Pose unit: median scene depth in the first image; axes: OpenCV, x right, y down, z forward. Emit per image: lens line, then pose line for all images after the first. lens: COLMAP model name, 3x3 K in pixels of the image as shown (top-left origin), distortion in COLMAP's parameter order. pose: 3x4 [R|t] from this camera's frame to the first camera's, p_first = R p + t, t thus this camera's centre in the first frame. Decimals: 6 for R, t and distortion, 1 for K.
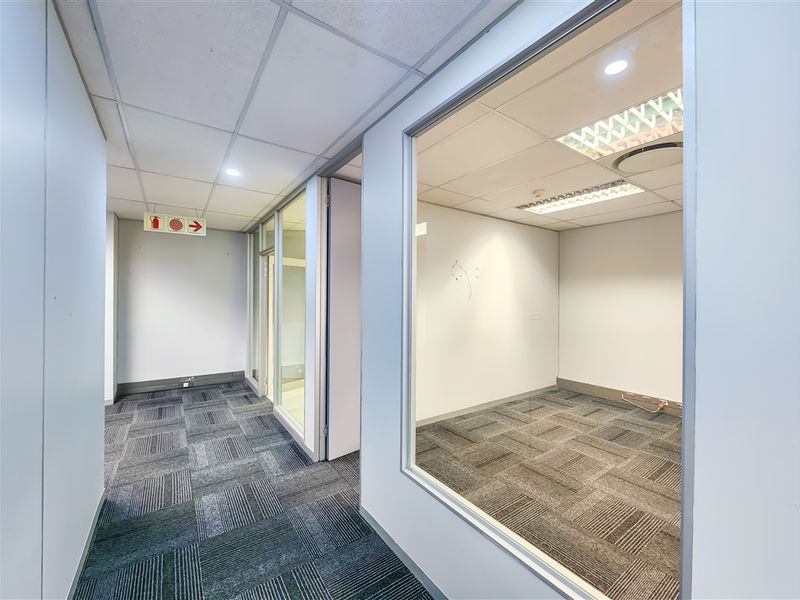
lens RADIAL K [[329.0, 0, 397.0], [0, 329.0, 296.3], [0, 0, 1]] dist [-0.004584, -0.000404]
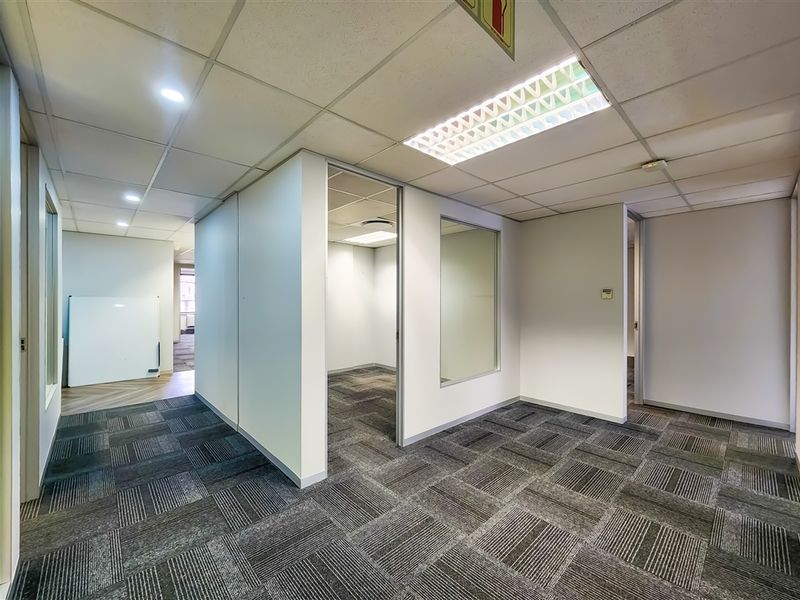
lens RADIAL K [[329.0, 0, 401.2], [0, 329.0, 298.1], [0, 0, 1]] dist [-0.004584, -0.000404]
pose [[-0.988725, -0.005045, -0.149655, -0.907106], [-0.004541, 0.999983, -0.003713, 0.003671], [0.149671, -0.002991, -0.988731, 1.809276]]
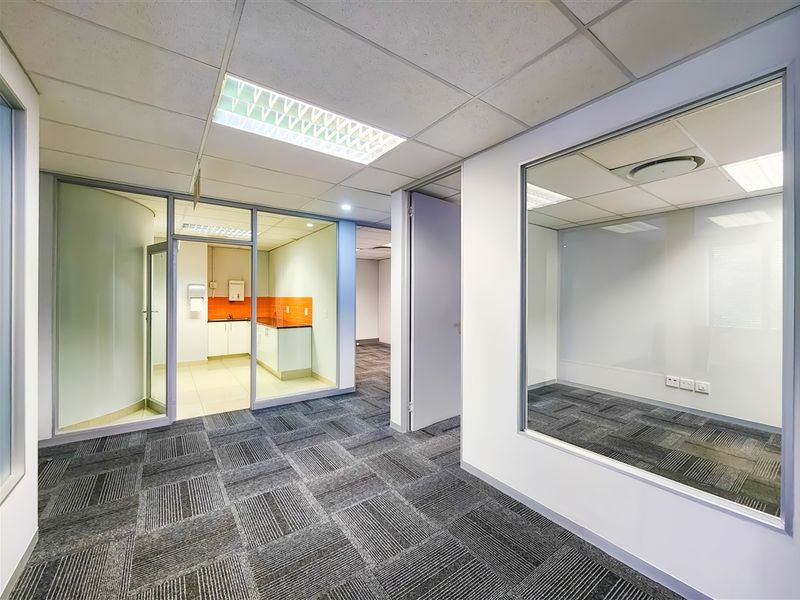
lens RADIAL K [[329.0, 0, 401.3], [0, 329.0, 299.4], [0, 0, 1]] dist [-0.004584, -0.000404]
pose [[-0.029355, -0.008437, 0.999533, -2.098701], [-0.006497, 0.999945, 0.008250, 0.007210], [-0.999548, -0.006252, -0.029408, 0.857296]]
